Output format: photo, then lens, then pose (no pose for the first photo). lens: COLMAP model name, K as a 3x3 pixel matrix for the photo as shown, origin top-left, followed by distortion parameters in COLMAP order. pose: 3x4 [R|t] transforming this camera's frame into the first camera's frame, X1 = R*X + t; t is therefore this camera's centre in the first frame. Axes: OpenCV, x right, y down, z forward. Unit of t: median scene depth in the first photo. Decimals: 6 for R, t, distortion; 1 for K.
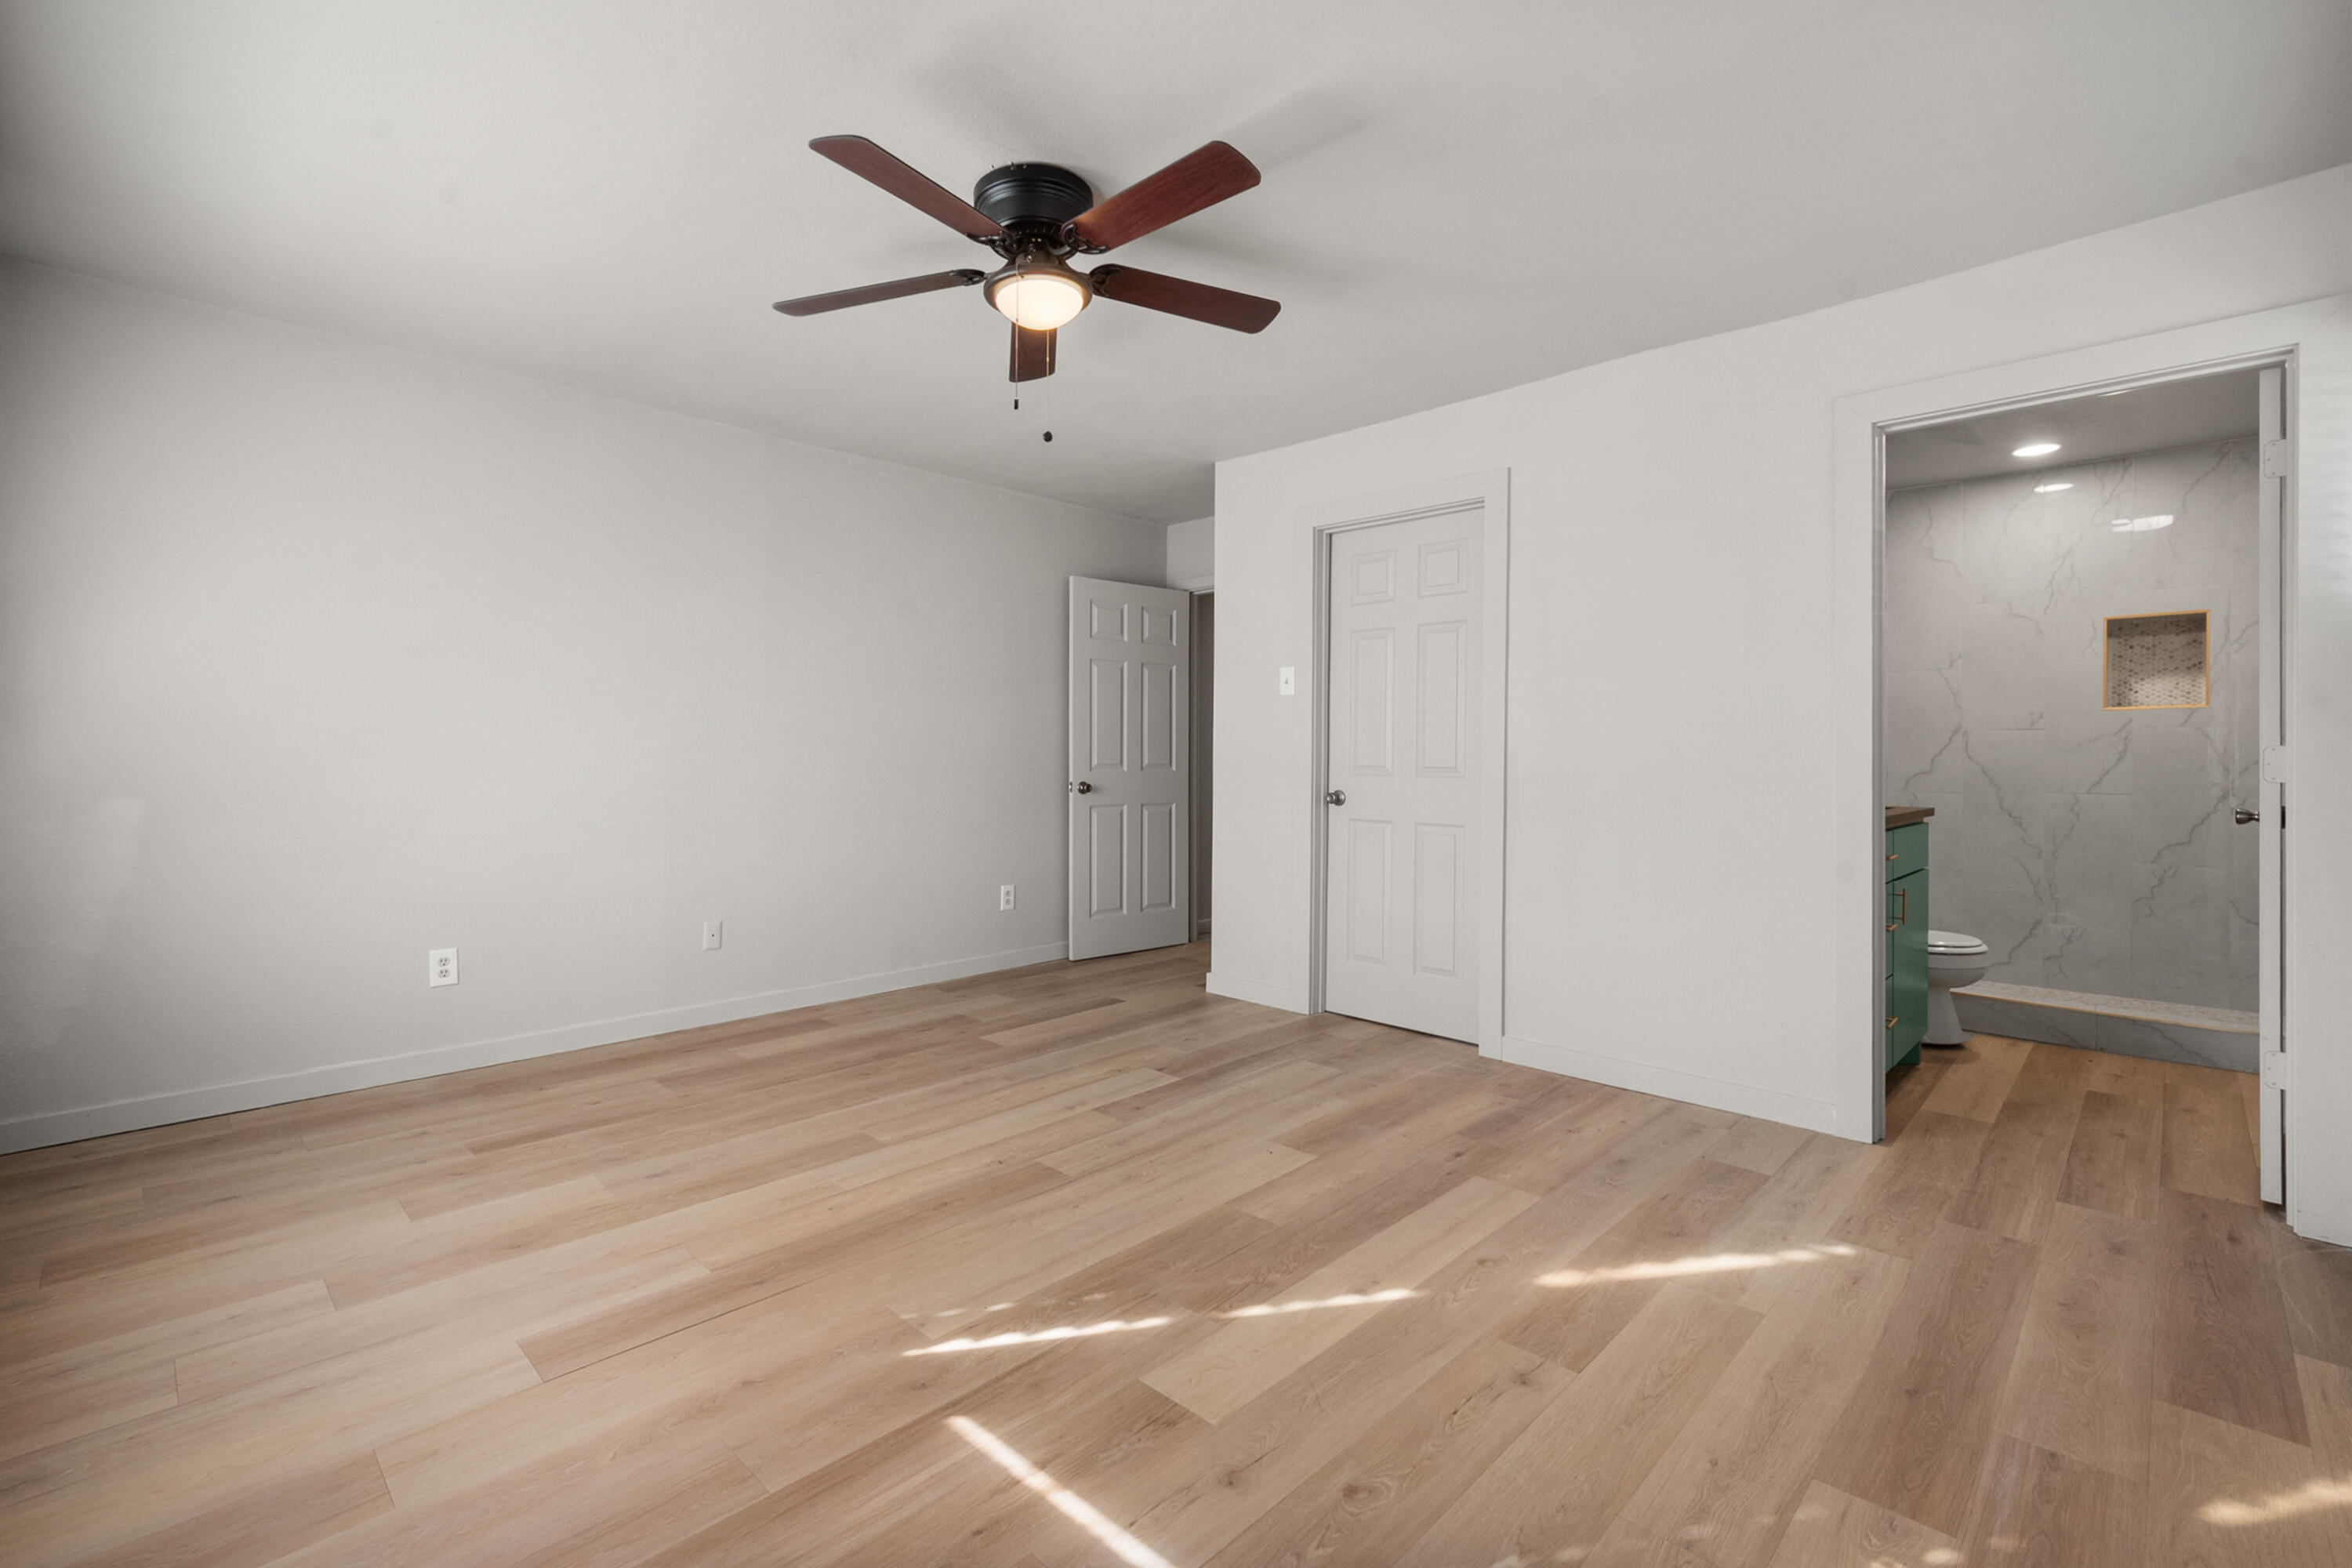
lens RADIAL K [[1011.2, 0, 1171.1], [0, 1011.2, 772.6], [0, 0, 1]] dist [0.000064, 0.000340]
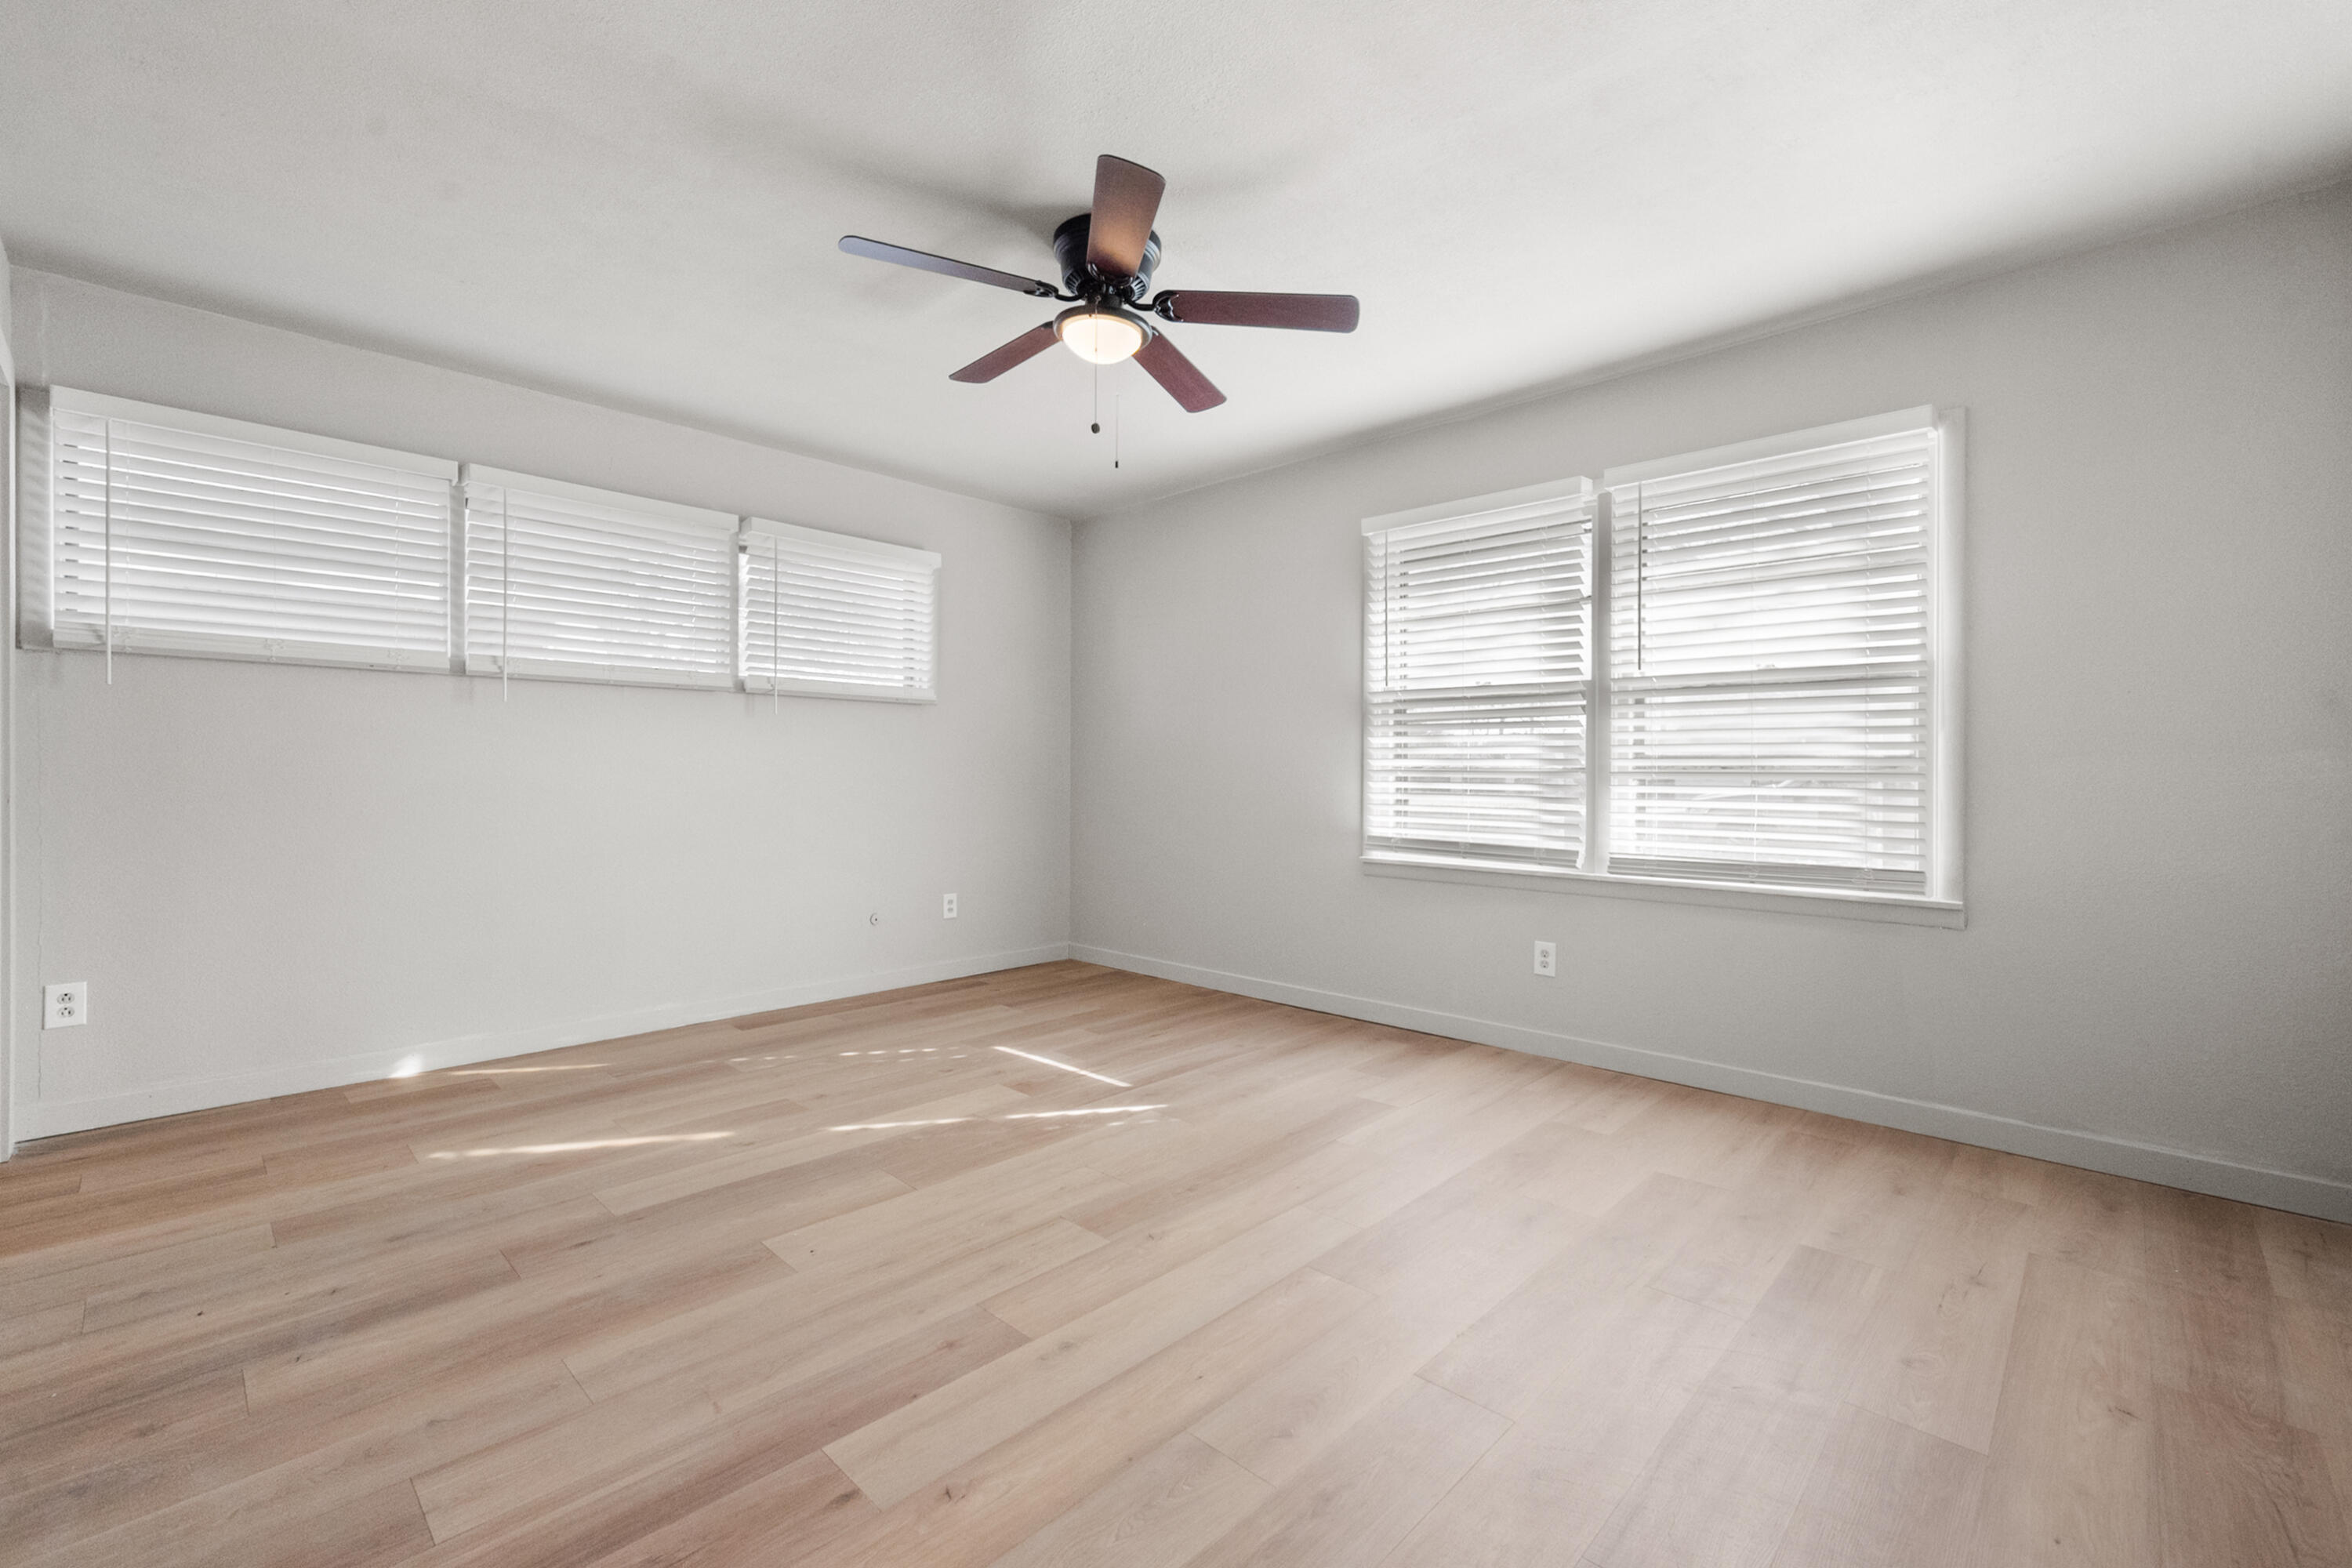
lens RADIAL K [[1011.2, 0, 1171.1], [0, 1011.2, 772.6], [0, 0, 1]] dist [0.000064, 0.000340]
pose [[-0.999982, -0.005461, 0.002630, -0.181019], [-0.005424, 0.999887, 0.014046, -0.008345], [-0.002707, 0.014031, -0.999898, 1.789378]]
